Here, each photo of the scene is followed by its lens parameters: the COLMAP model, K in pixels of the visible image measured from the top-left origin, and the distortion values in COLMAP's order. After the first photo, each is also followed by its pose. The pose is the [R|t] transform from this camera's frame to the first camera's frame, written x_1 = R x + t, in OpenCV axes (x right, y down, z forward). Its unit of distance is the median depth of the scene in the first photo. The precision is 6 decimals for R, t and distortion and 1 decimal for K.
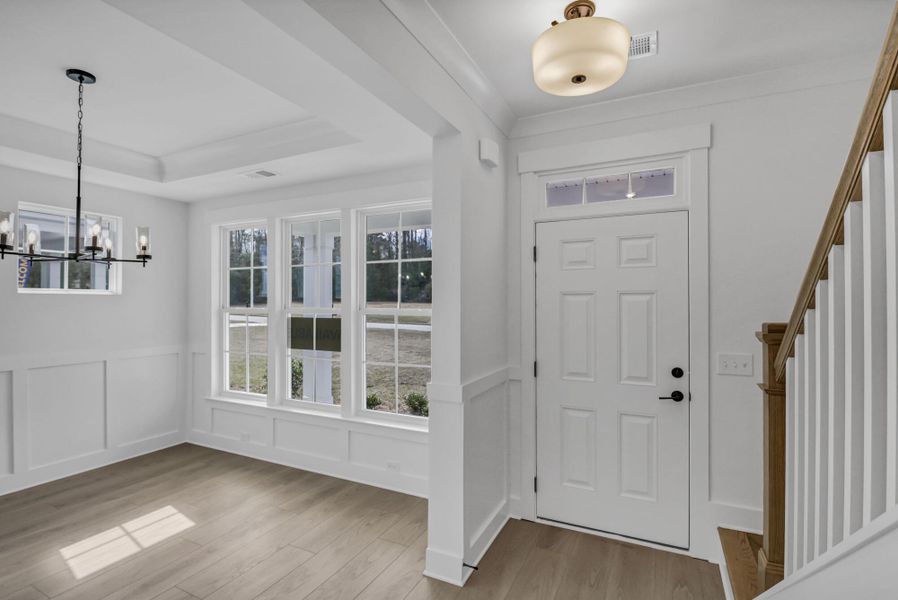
lens RADIAL K [[412.1, 0, 451.7], [0, 412.1, 299.5], [0, 0, 1]] dist [-0.013966, -0.003605]
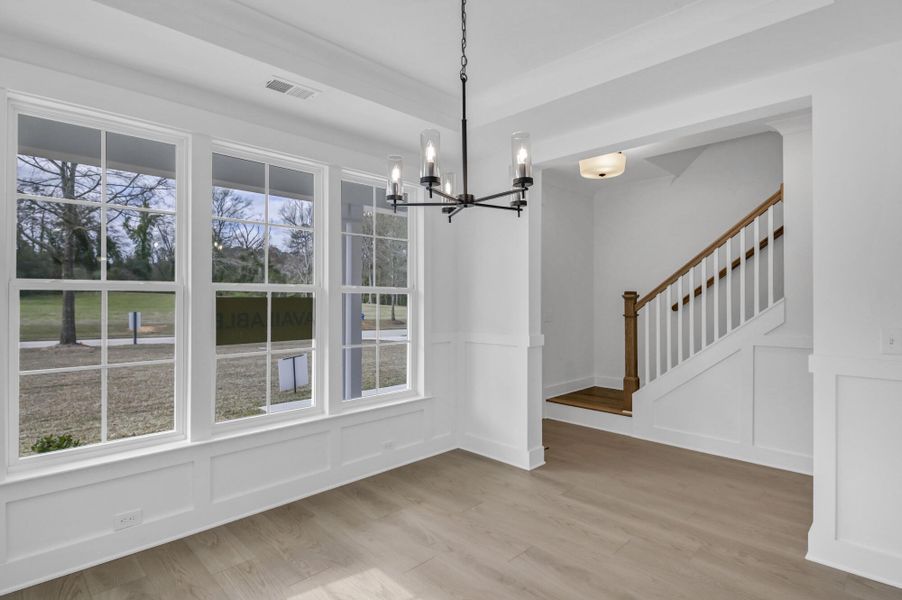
lens RADIAL K [[459.6, 0, 448.0], [0, 459.6, 295.2], [0, 0, 1]] dist [-0.004360, -0.000894]
pose [[0.343247, 0.005400, 0.939230, -1.163863], [-0.008973, 0.999957, -0.002470, 0.047255], [-0.939202, -0.007580, 0.343281, 0.503766]]
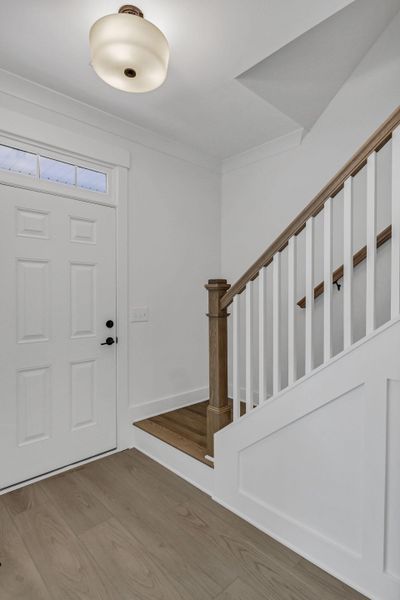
lens RADIAL K [[323.2, 0, 201.9], [0, 323.2, 297.9], [0, 0, 1]] dist [-0.014440, -0.000416]
pose [[0.358902, -0.007526, 0.933345, -0.267789], [-0.007174, 0.999916, 0.010822, 0.058961], [-0.933348, -0.010580, 0.358817, 0.248580]]
